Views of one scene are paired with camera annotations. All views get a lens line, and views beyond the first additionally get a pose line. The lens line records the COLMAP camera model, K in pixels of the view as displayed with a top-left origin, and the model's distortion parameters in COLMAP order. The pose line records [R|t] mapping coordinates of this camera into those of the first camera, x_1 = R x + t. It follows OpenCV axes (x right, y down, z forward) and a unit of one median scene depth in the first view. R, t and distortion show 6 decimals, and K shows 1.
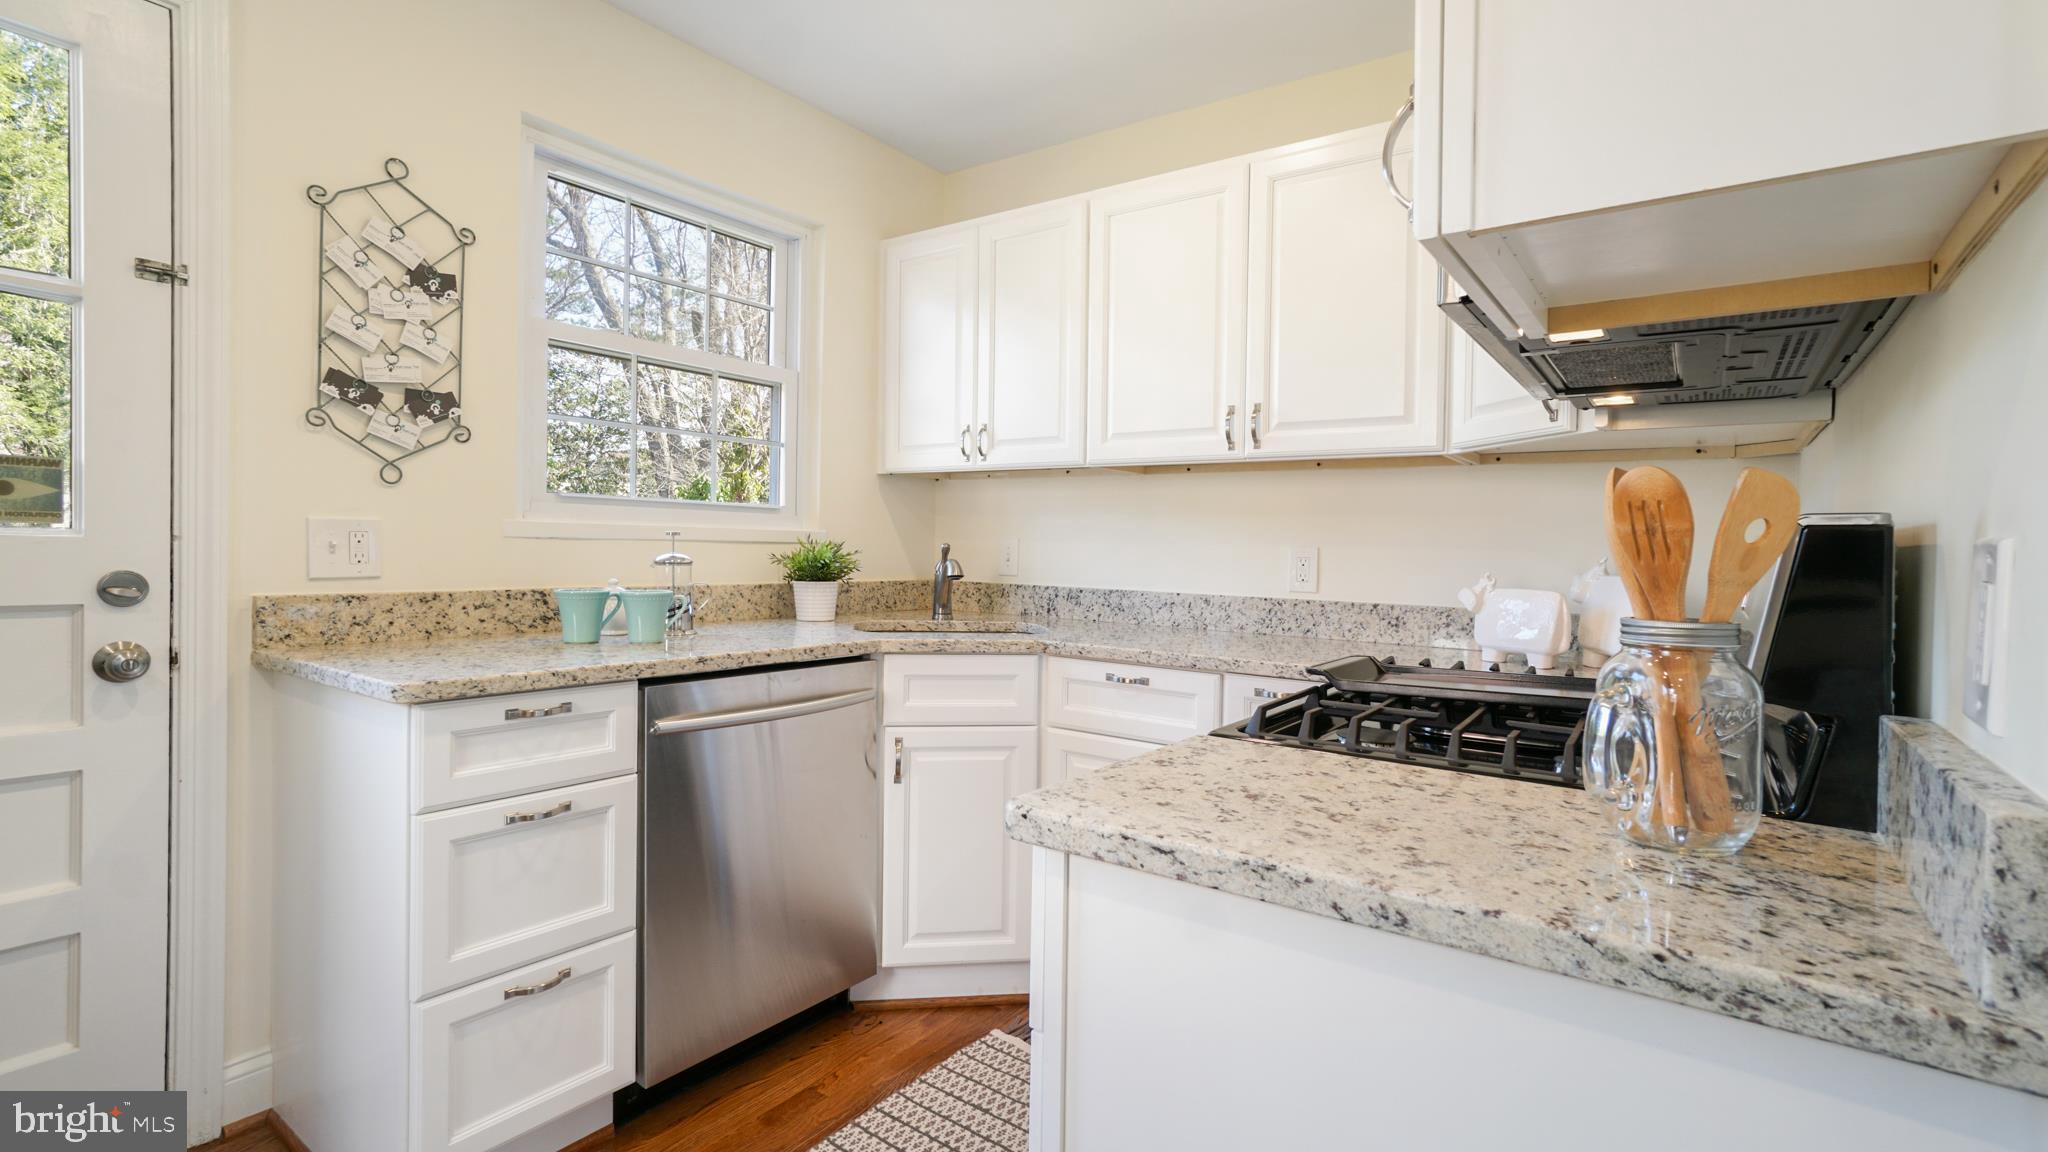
lens RADIAL K [[917.9, 0, 1033.2], [0, 917.9, 564.1], [0, 0, 1]] dist [-0.004467, 0.000214]
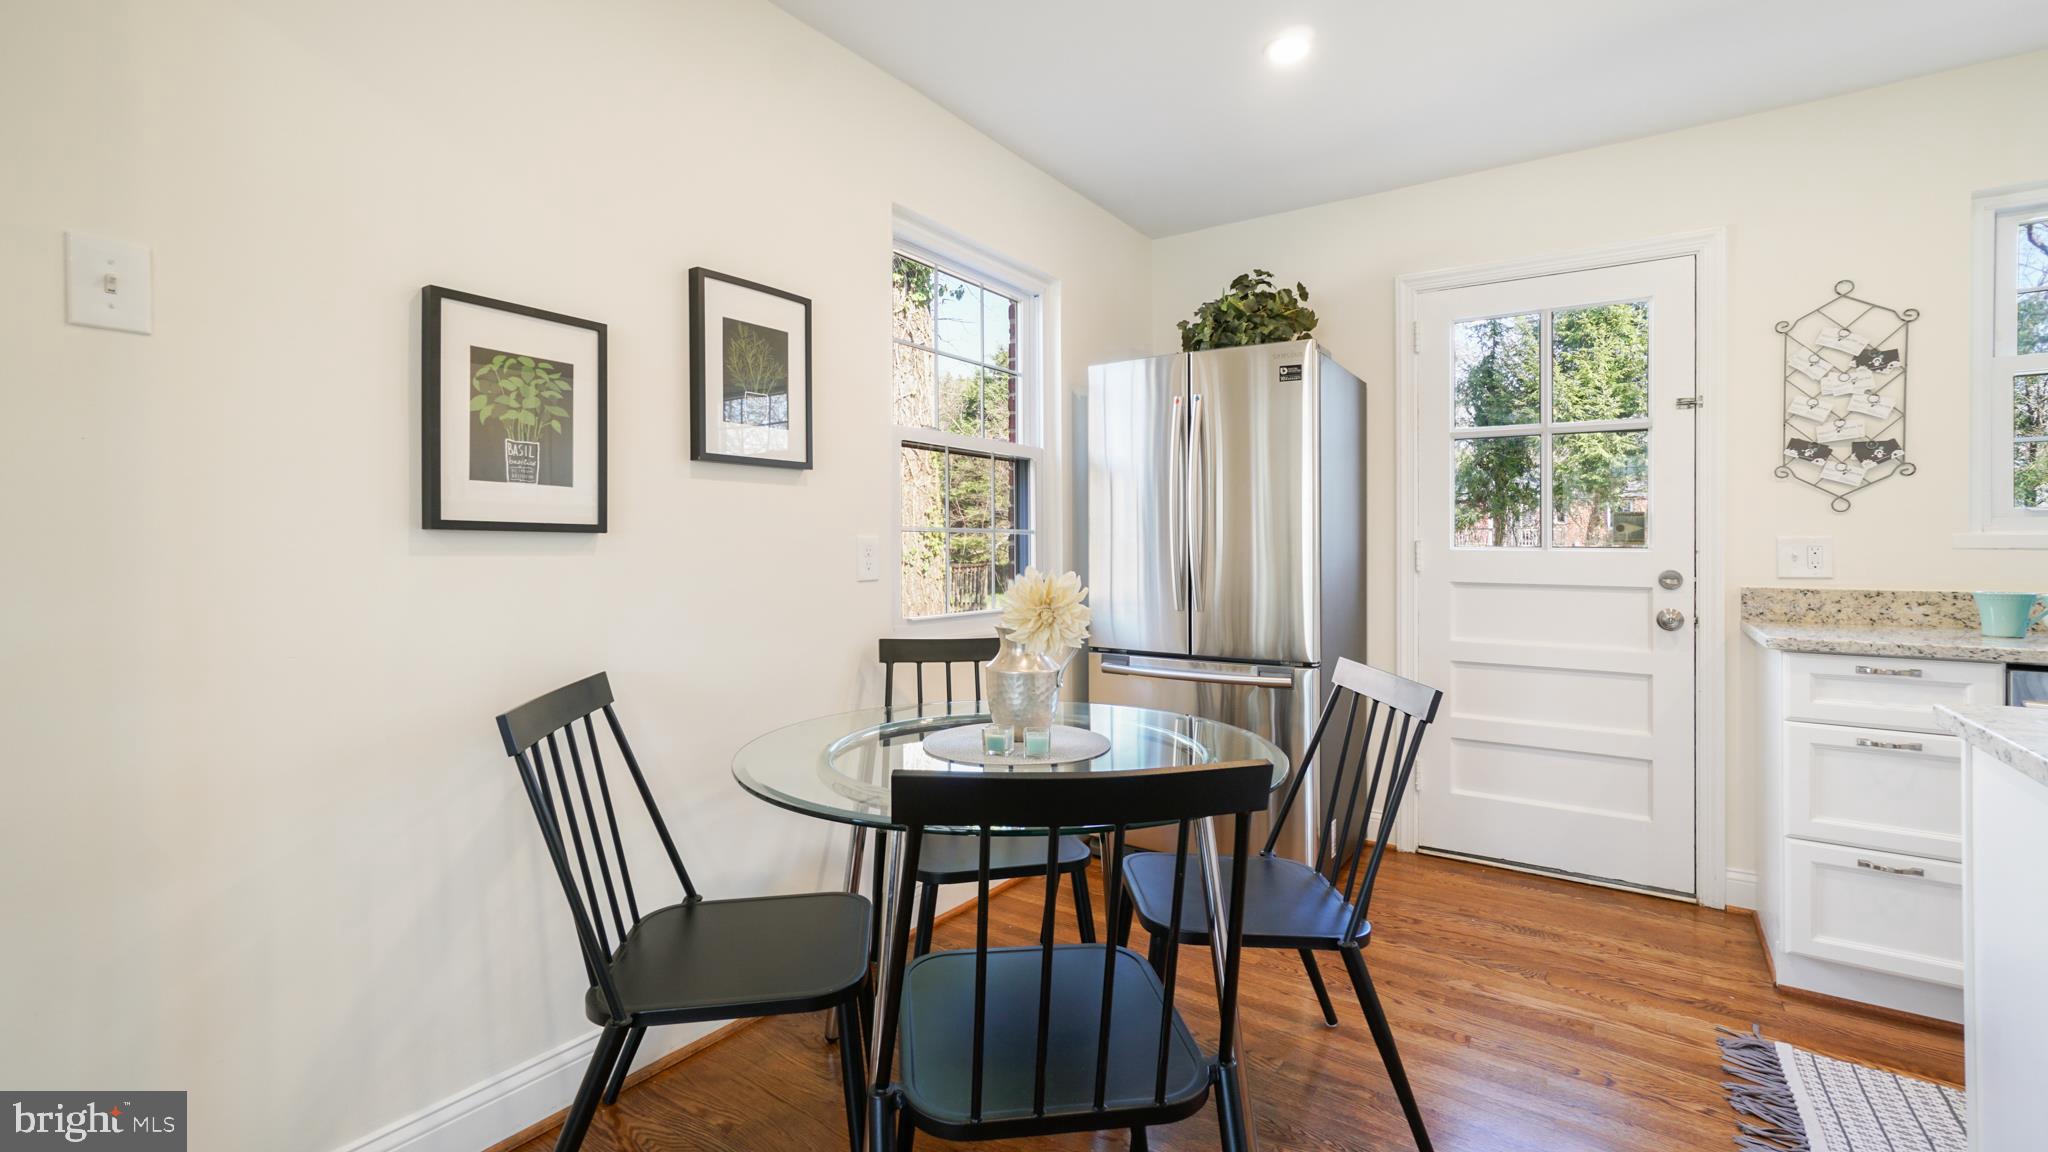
lens RADIAL K [[900.5, 0, 1009.0], [0, 900.5, 540.0], [0, 0, 1]] dist [-0.052028, 0.033569]
pose [[0.011260, -0.026176, -0.999594, 0.630850], [-0.019266, 0.999466, -0.026390, 0.015726], [0.999751, 0.019555, 0.010749, -0.286464]]
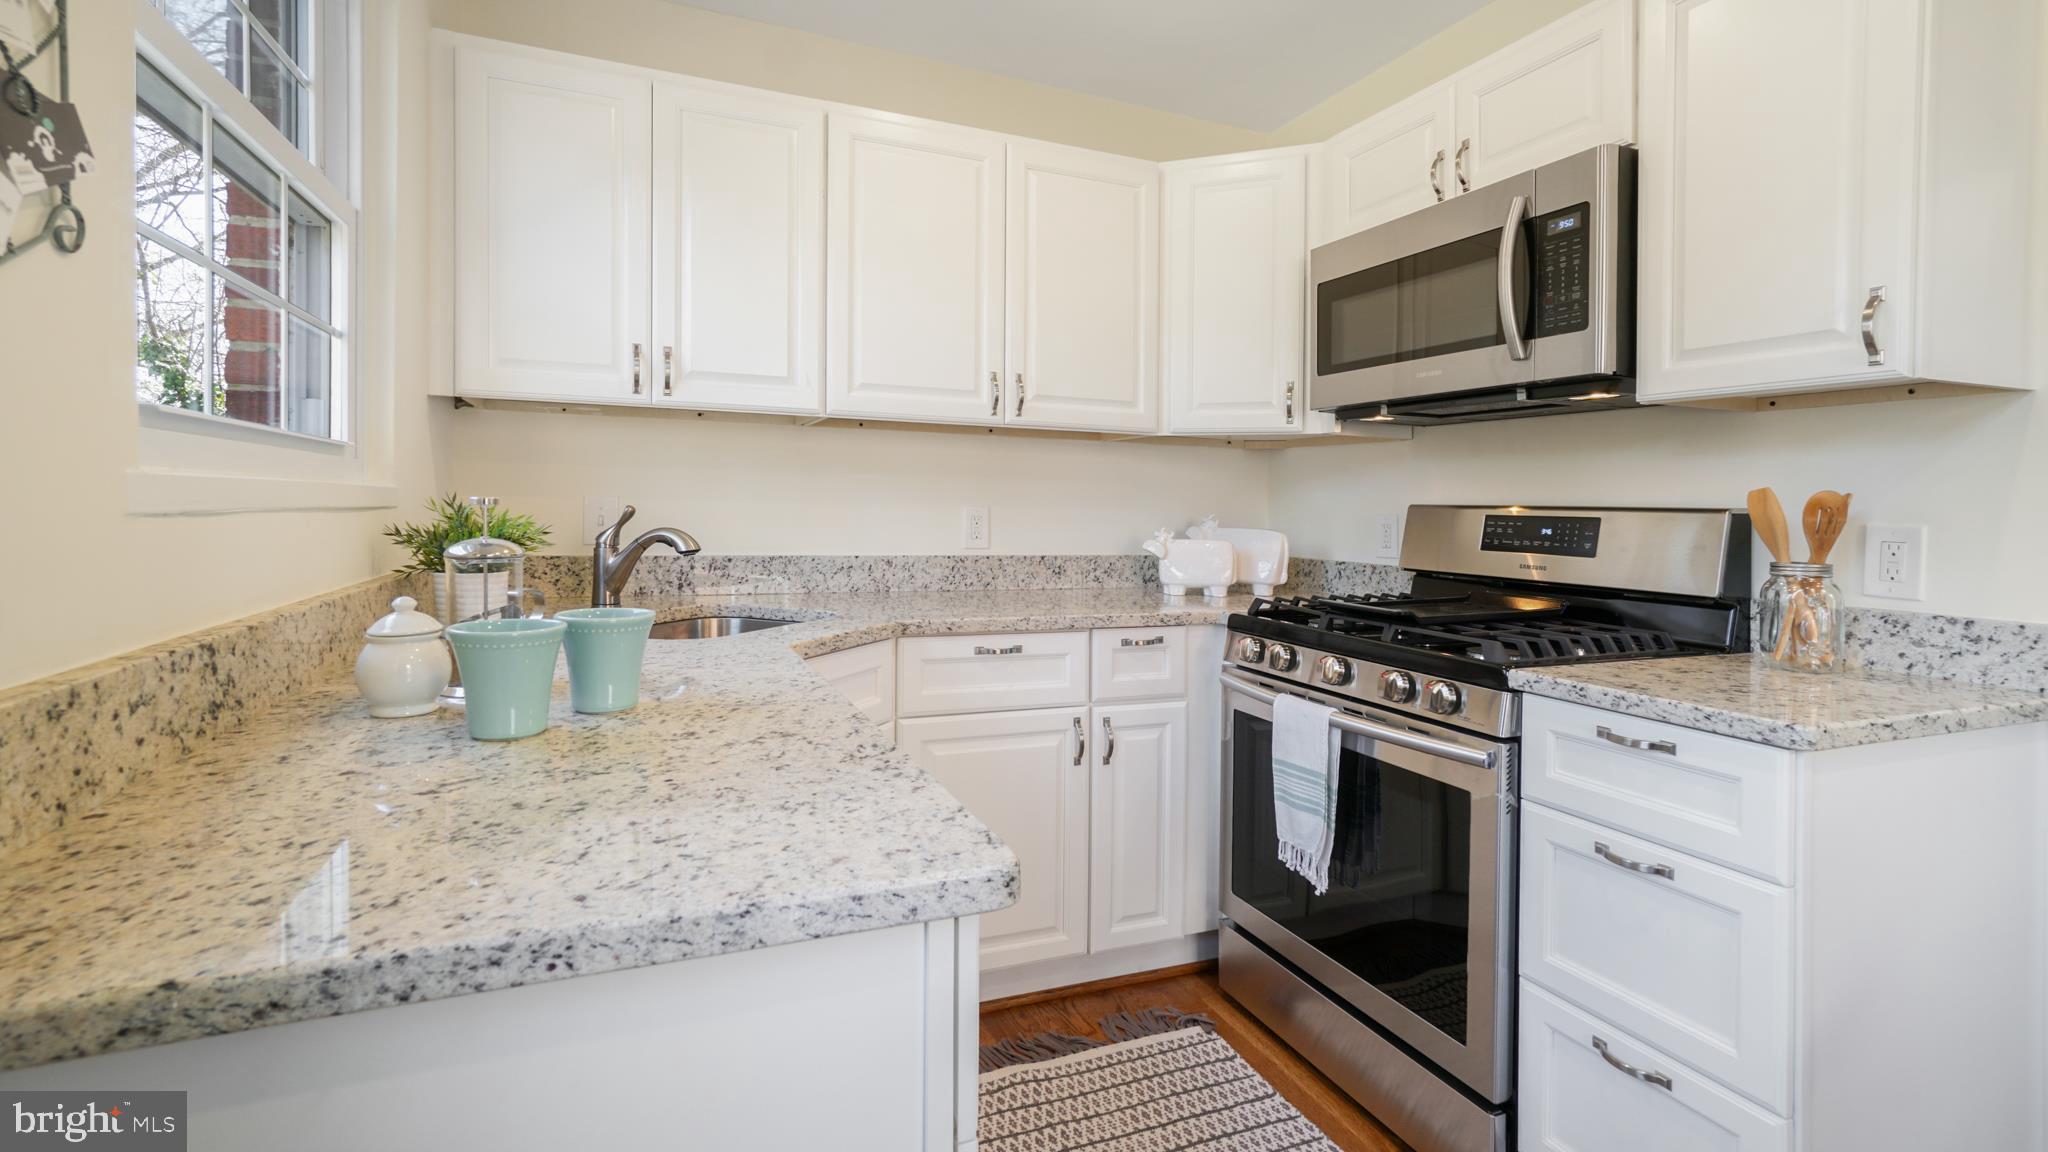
lens RADIAL K [[911.0, 0, 941.5], [0, 911.0, 504.7], [0, 0, 1]] dist [-0.013214, 0.008116]
pose [[0.553540, -0.011328, 0.832746, -0.763308], [0.009134, 0.999930, 0.007531, -0.036162], [-0.832773, 0.003438, 0.553605, 0.549311]]
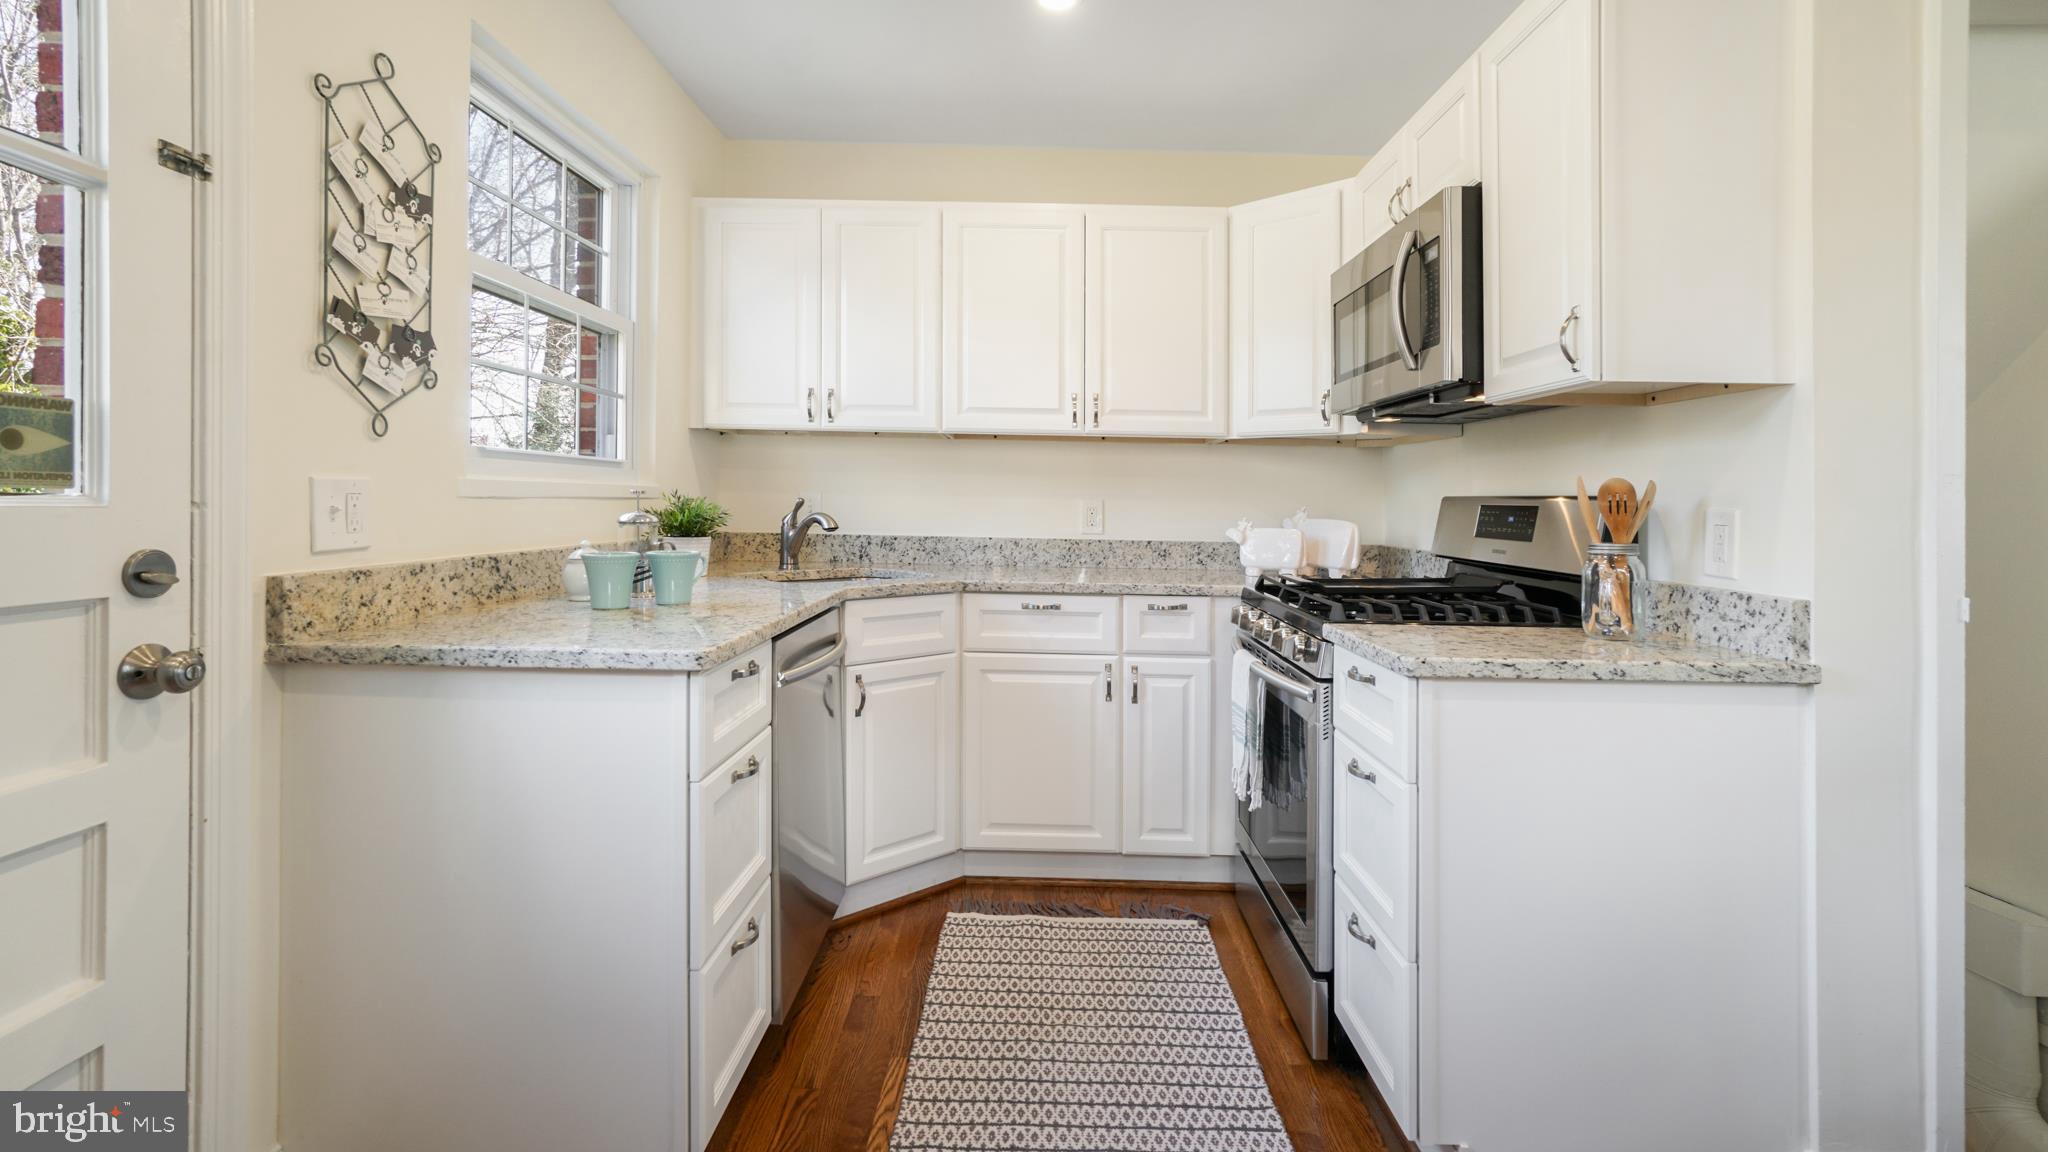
lens RADIAL K [[902.5, 0, 988.0], [0, 902.5, 494.0], [0, 0, 1]] dist [-0.016216, 0.000068]
pose [[0.829353, -0.004185, 0.558709, -0.690890], [0.011508, 0.999888, -0.009593, -0.020145], [-0.558607, 0.014385, 0.829308, 0.004296]]
